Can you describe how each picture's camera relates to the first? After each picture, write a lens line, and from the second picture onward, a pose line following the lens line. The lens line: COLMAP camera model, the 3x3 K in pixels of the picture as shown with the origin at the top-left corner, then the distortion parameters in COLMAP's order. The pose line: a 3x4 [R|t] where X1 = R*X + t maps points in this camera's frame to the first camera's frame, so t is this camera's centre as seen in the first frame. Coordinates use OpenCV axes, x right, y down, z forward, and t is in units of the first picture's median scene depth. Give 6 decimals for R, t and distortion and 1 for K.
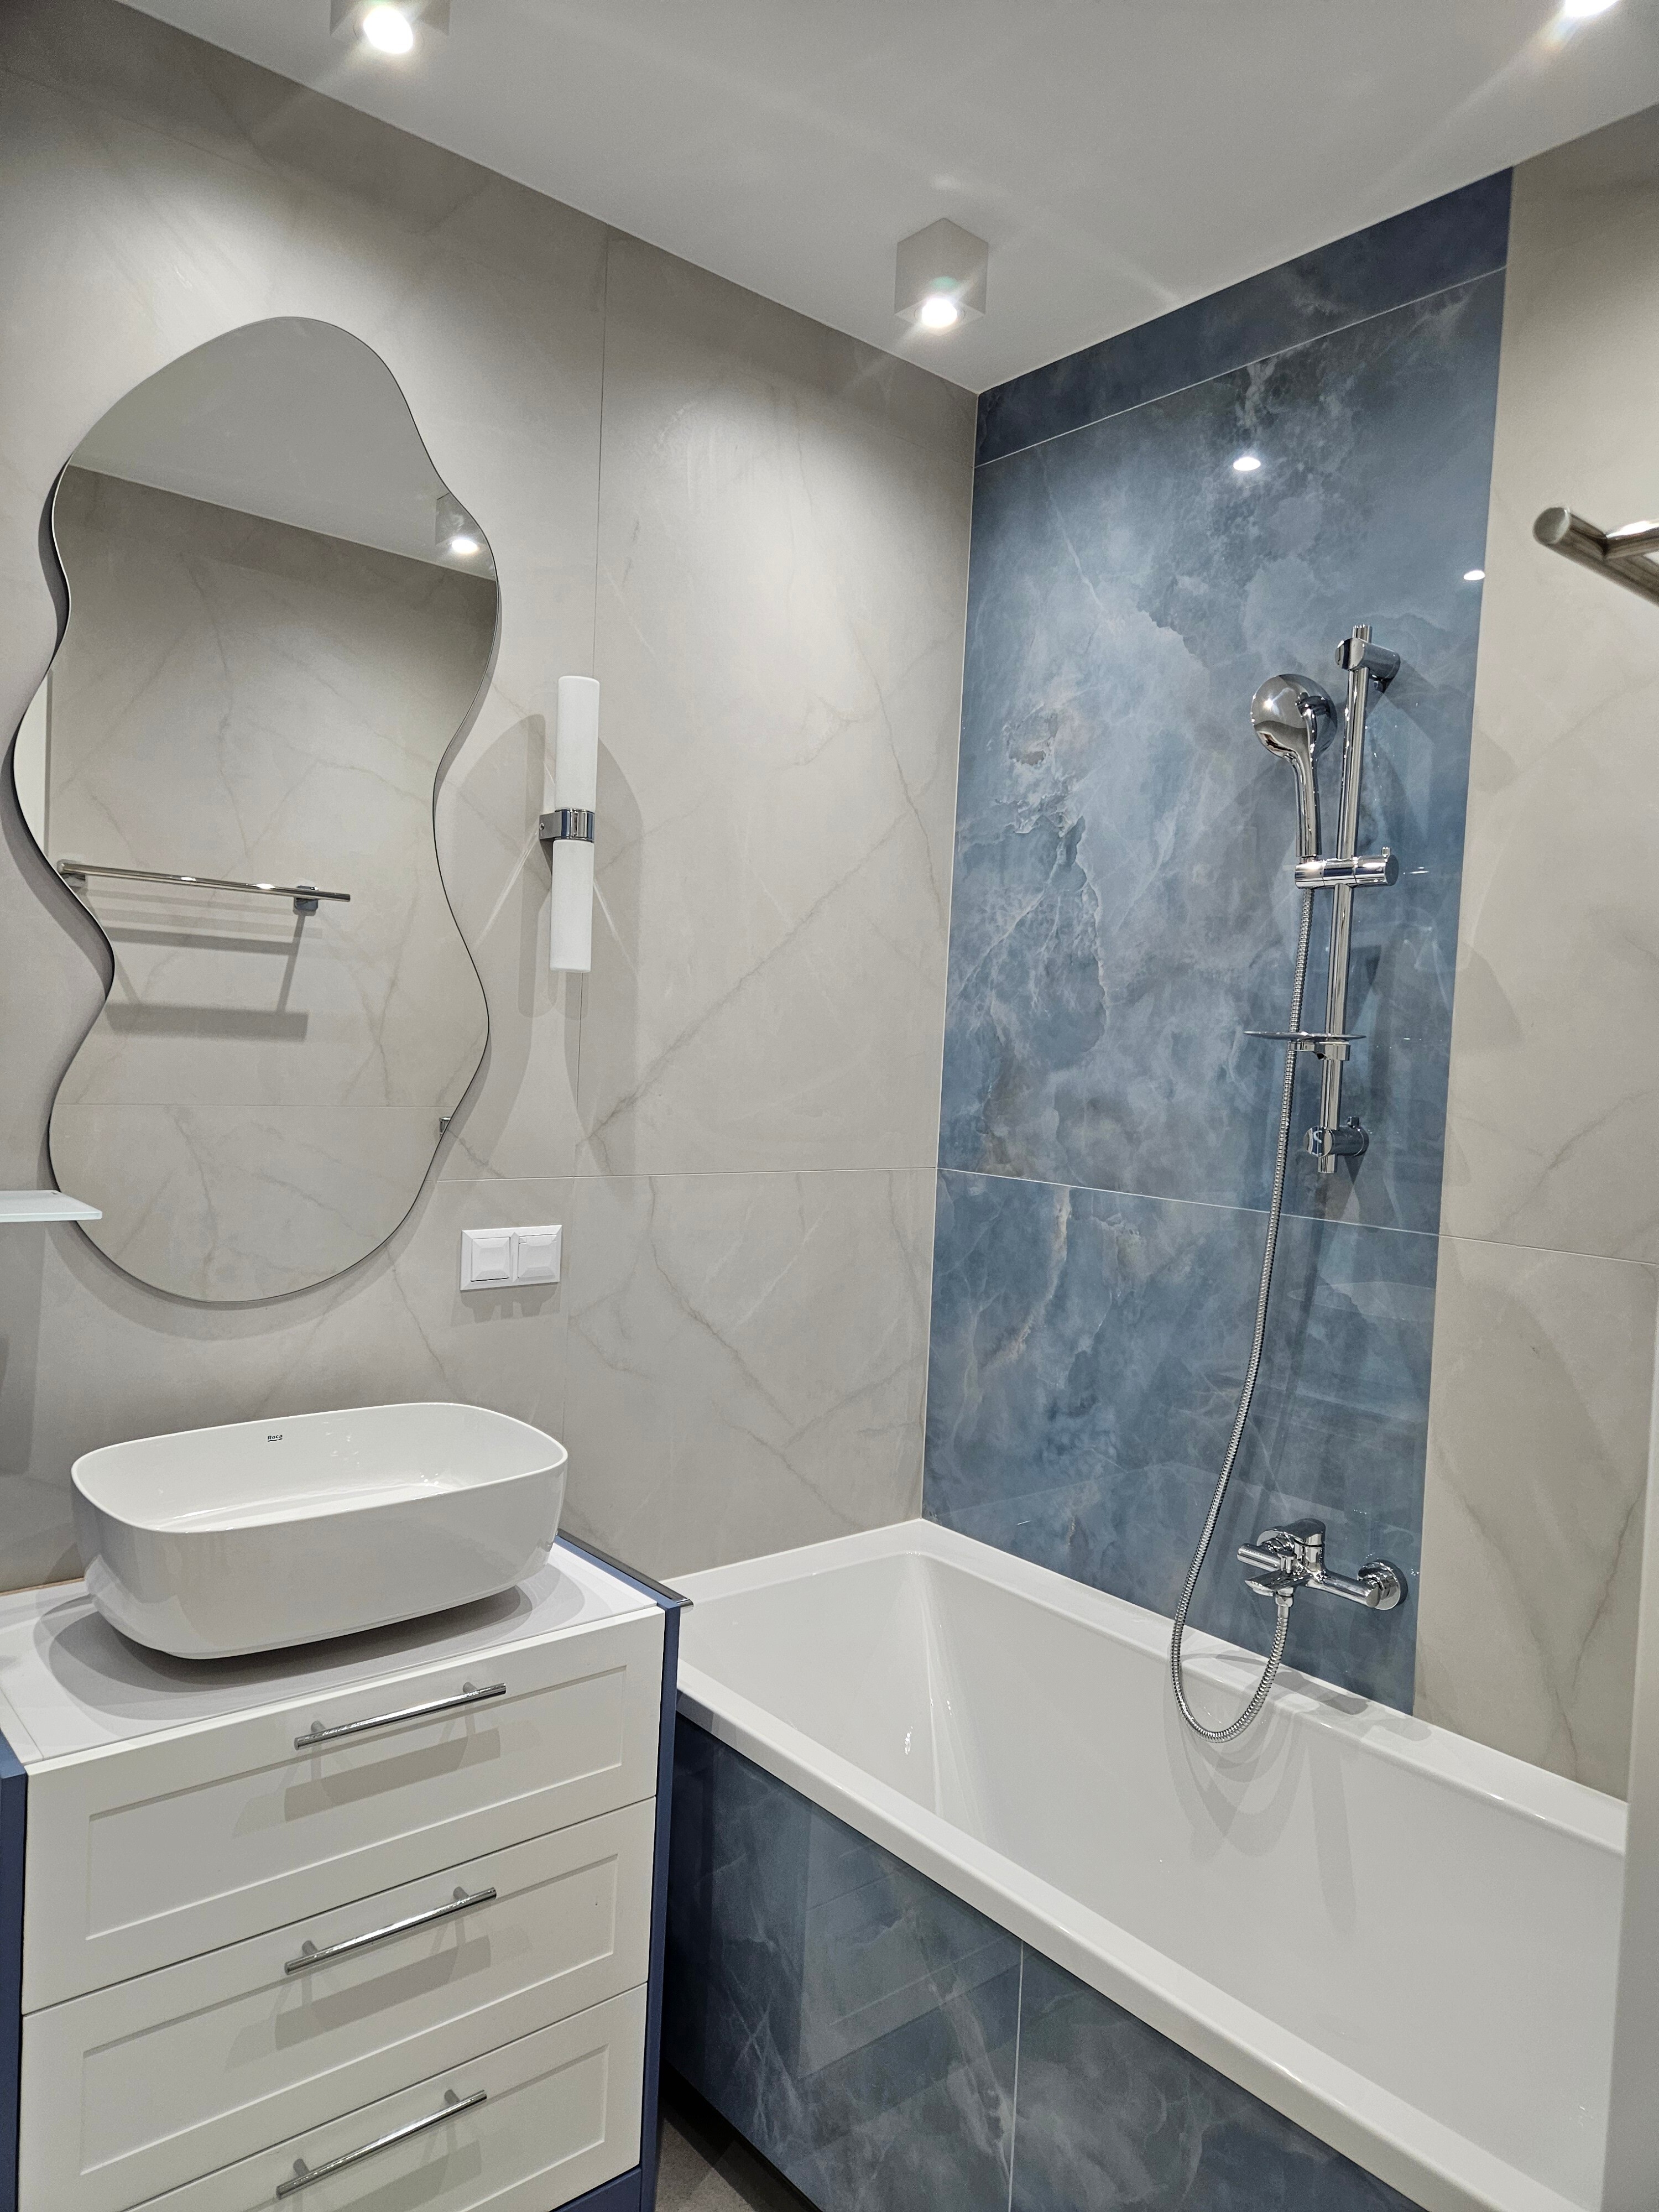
lens RADIAL K [[1474.8, 0, 812.3], [0, 1474.8, 1103.1], [0, 0, 1]] dist [0.074564, -0.054904]
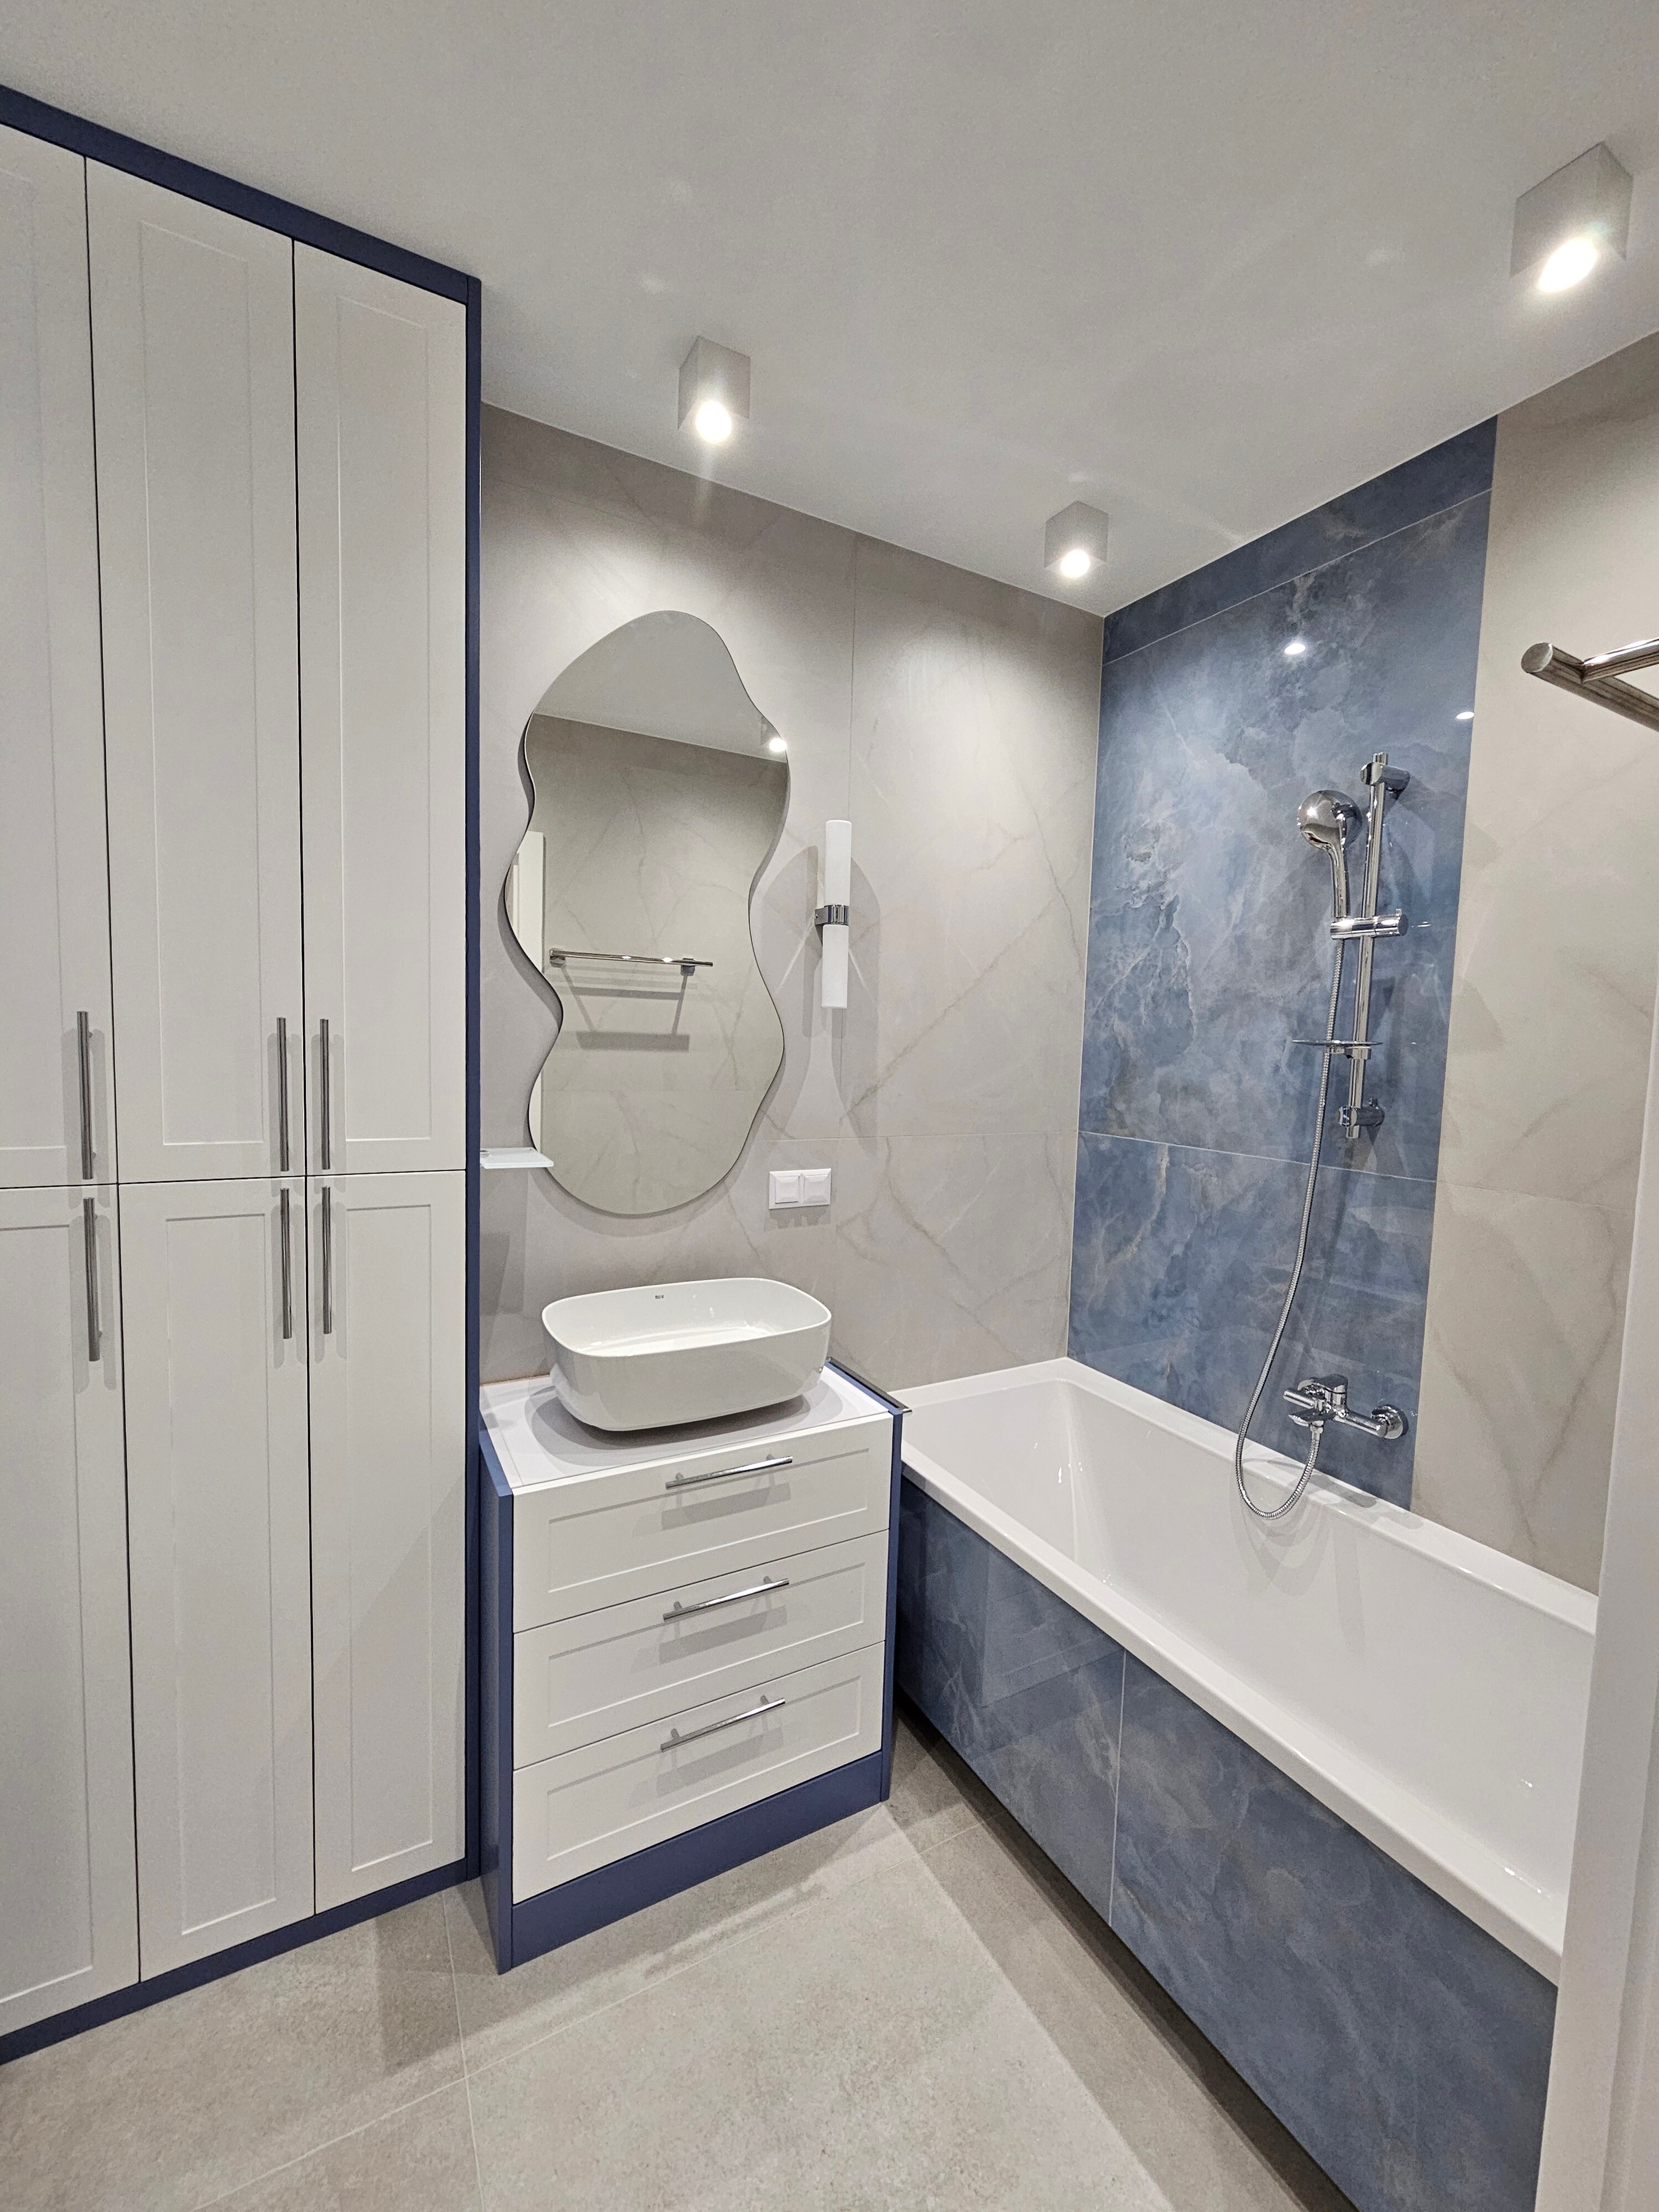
lens RADIAL K [[913.0, 0, 837.5], [0, 913.0, 1108.0], [0, 0, 1]] dist [-0.001458, 0.000891]
pose [[0.983180, -0.002475, -0.182621, 0.016623], [0.007703, 0.999580, 0.027926, -0.009792], [0.182476, -0.028863, 0.982787, 0.041367]]
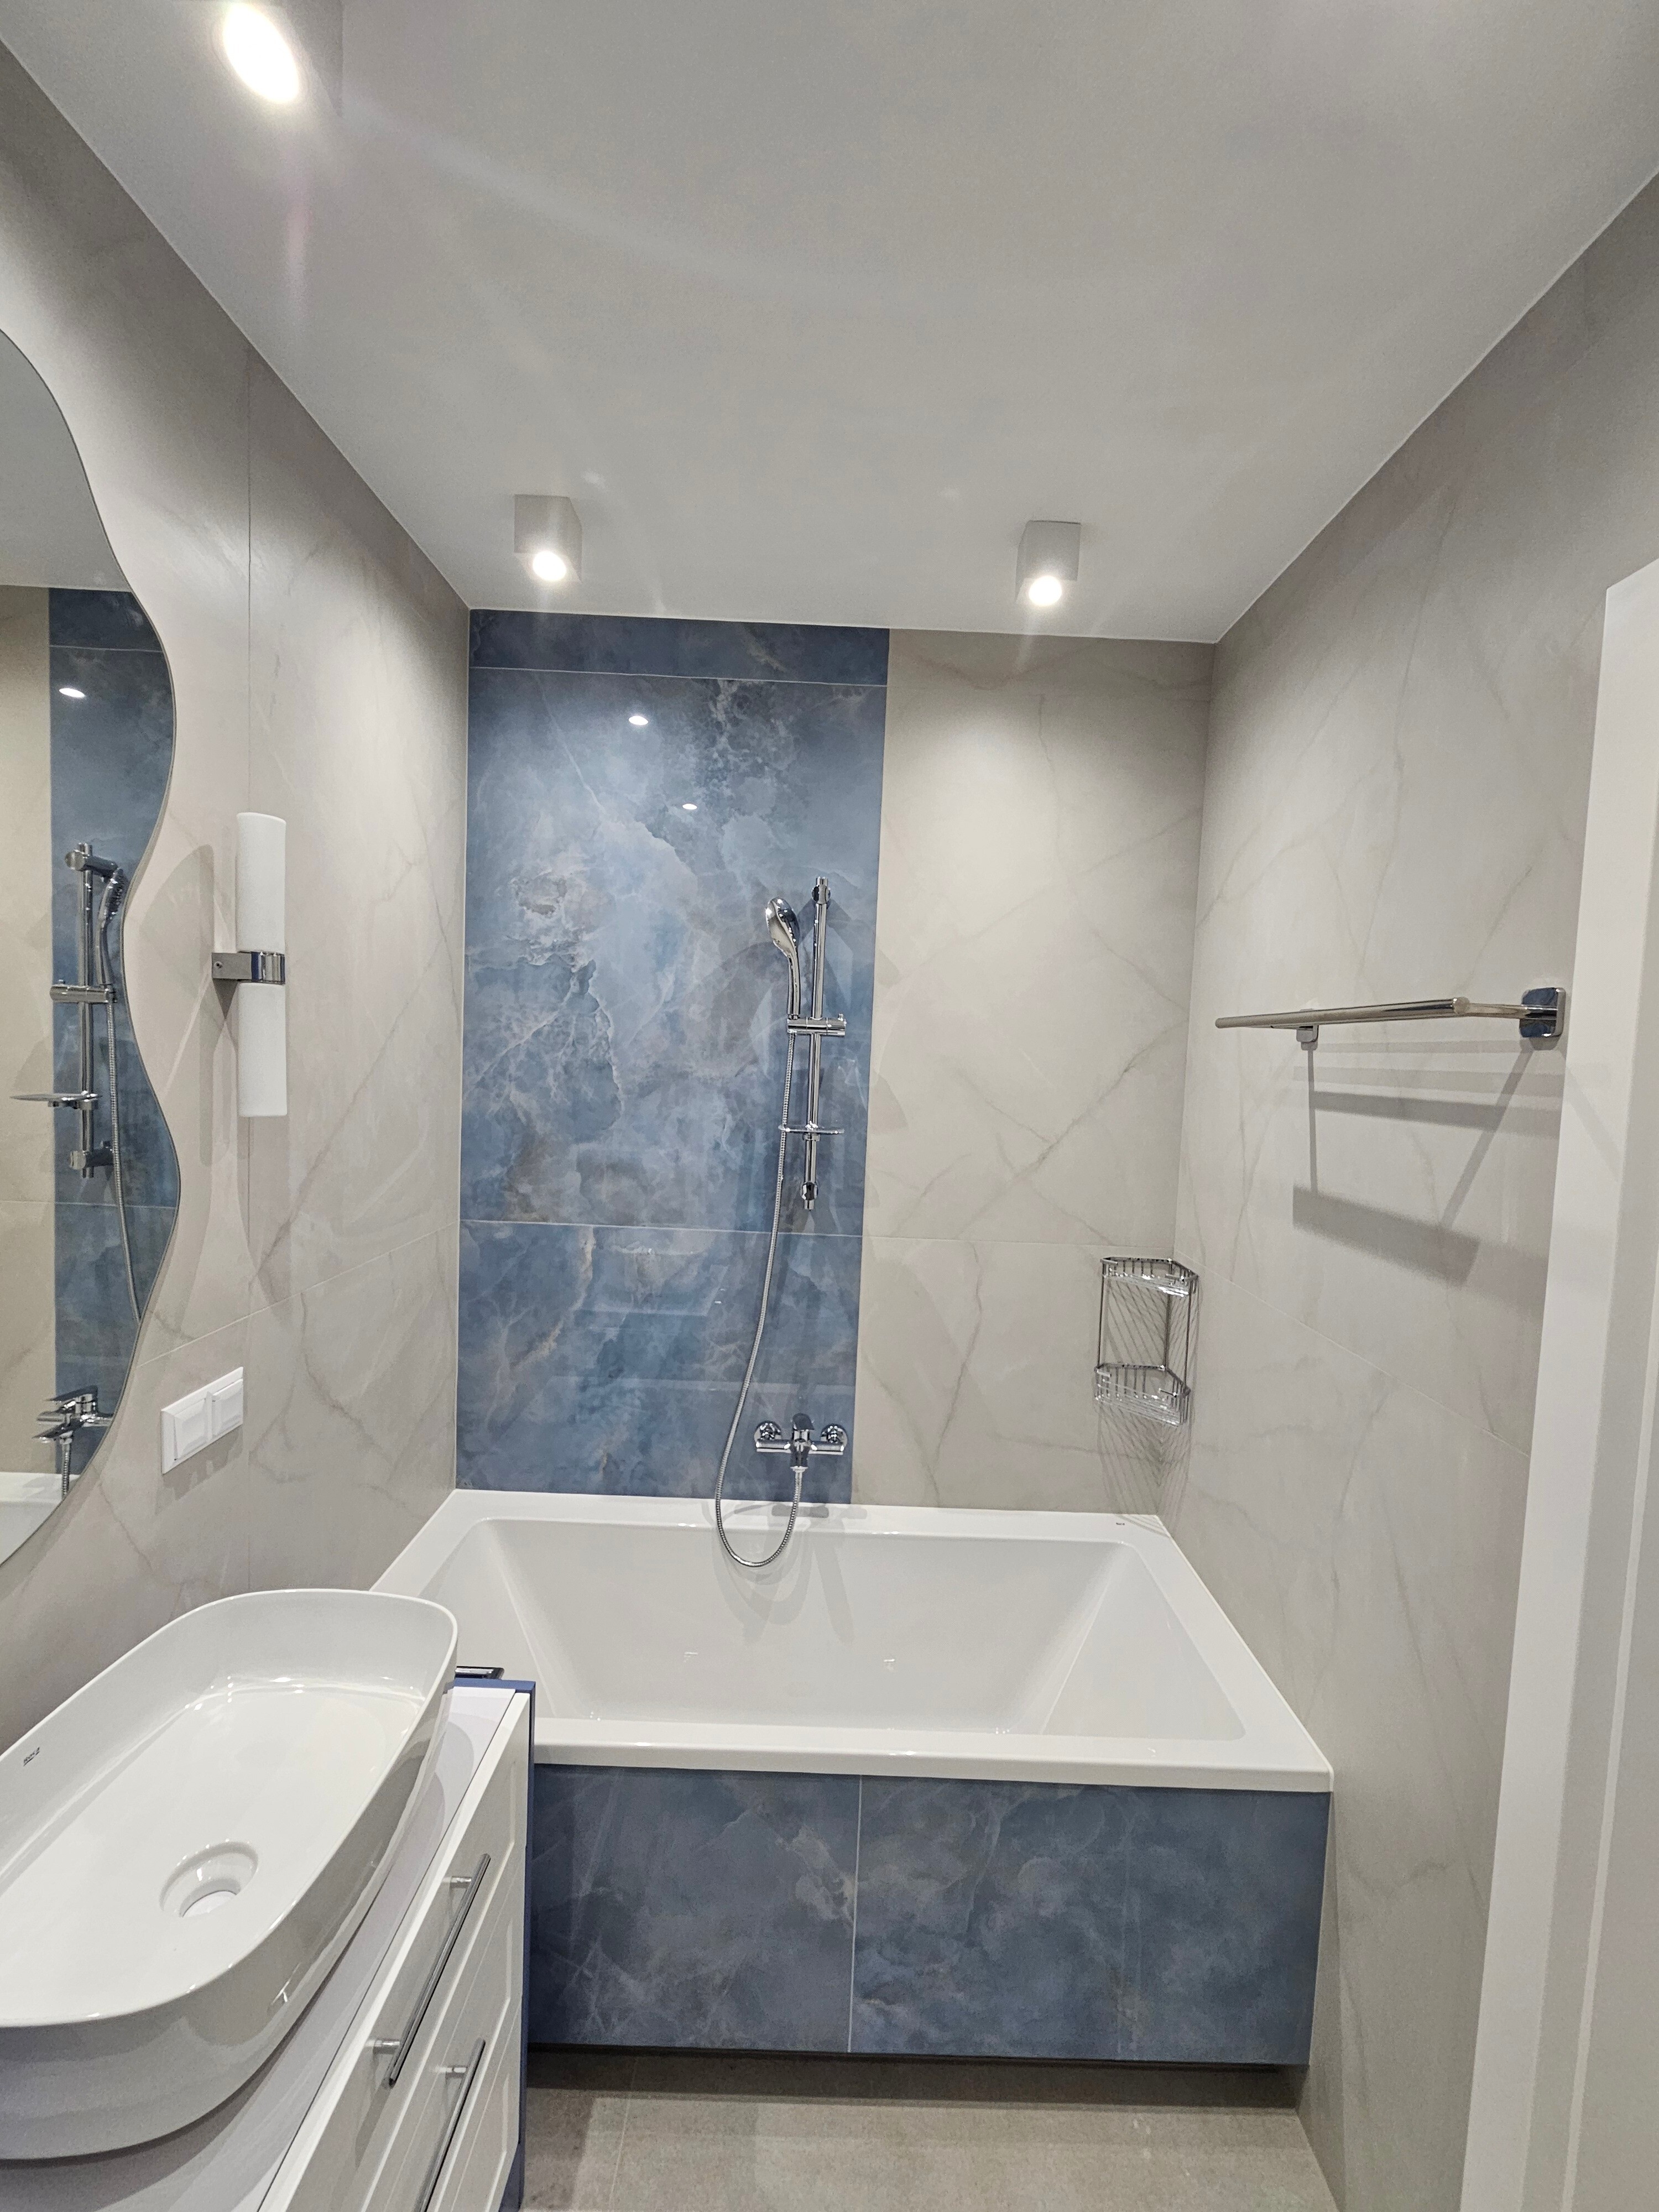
lens RADIAL K [[913.0, 0, 832.9], [0, 913.0, 1106.9], [0, 0, 1]] dist [-0.001458, 0.000891]
pose [[0.637318, -0.067782, 0.767614, -0.382542], [0.017013, 0.997119, 0.073923, -0.131742], [-0.770413, -0.034052, 0.636635, 0.320963]]
